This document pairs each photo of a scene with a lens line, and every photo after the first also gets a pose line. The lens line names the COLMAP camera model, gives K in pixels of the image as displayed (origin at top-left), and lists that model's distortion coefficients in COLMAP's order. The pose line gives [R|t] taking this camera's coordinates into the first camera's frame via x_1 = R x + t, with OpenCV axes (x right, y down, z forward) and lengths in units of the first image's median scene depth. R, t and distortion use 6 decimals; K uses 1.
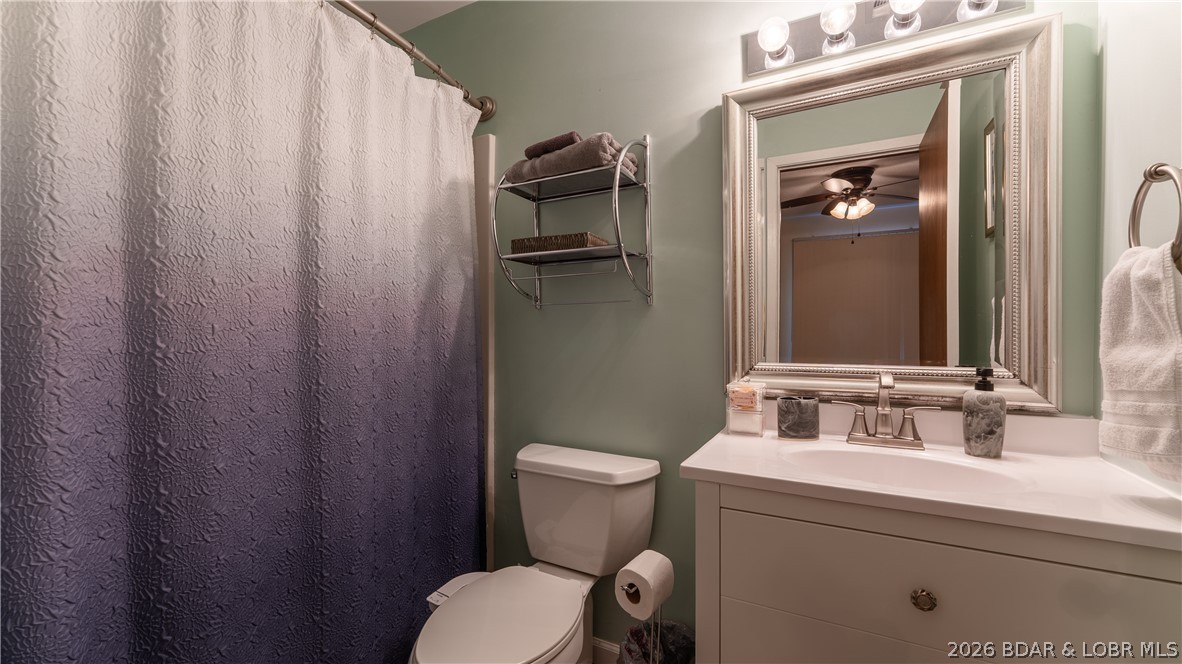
lens RADIAL K [[477.5, 0, 584.7], [0, 477.5, 331.3], [0, 0, 1]] dist [0.001600, 0.000006]
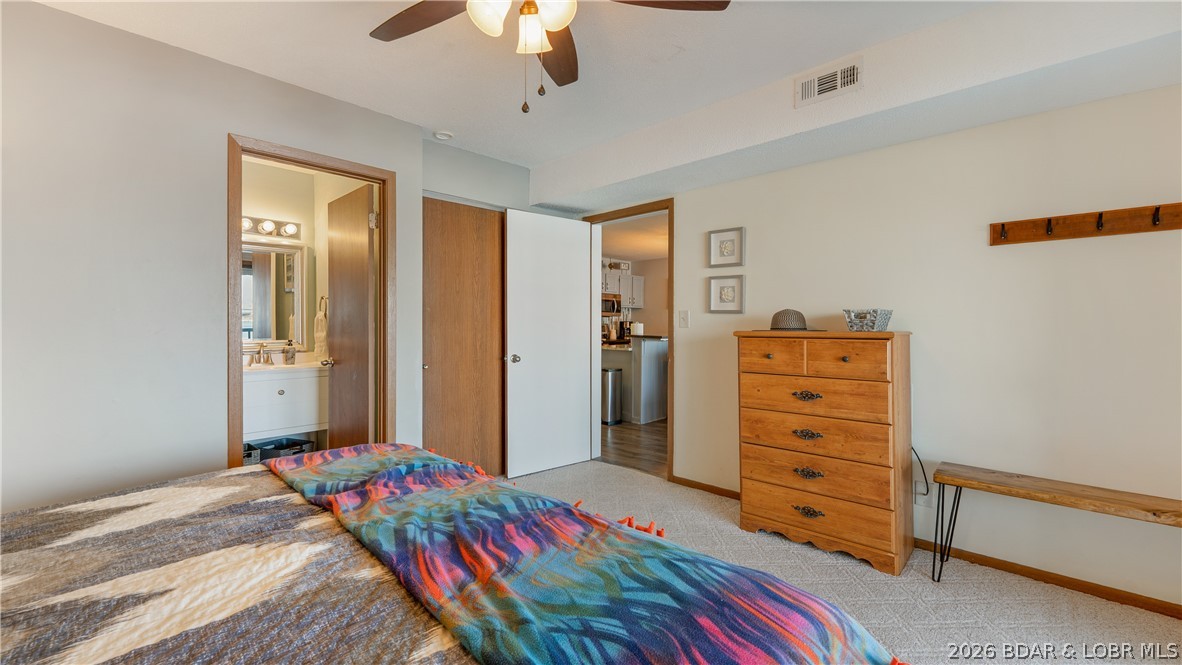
lens RADIAL K [[477.5, 0, 584.7], [0, 477.5, 331.8], [0, 0, 1]] dist [0.001600, 0.000006]
pose [[0.265856, -0.013814, 0.963914, -2.070054], [0.000644, 0.999900, 0.014152, -0.035541], [-0.964012, -0.003142, 0.265838, -2.124451]]
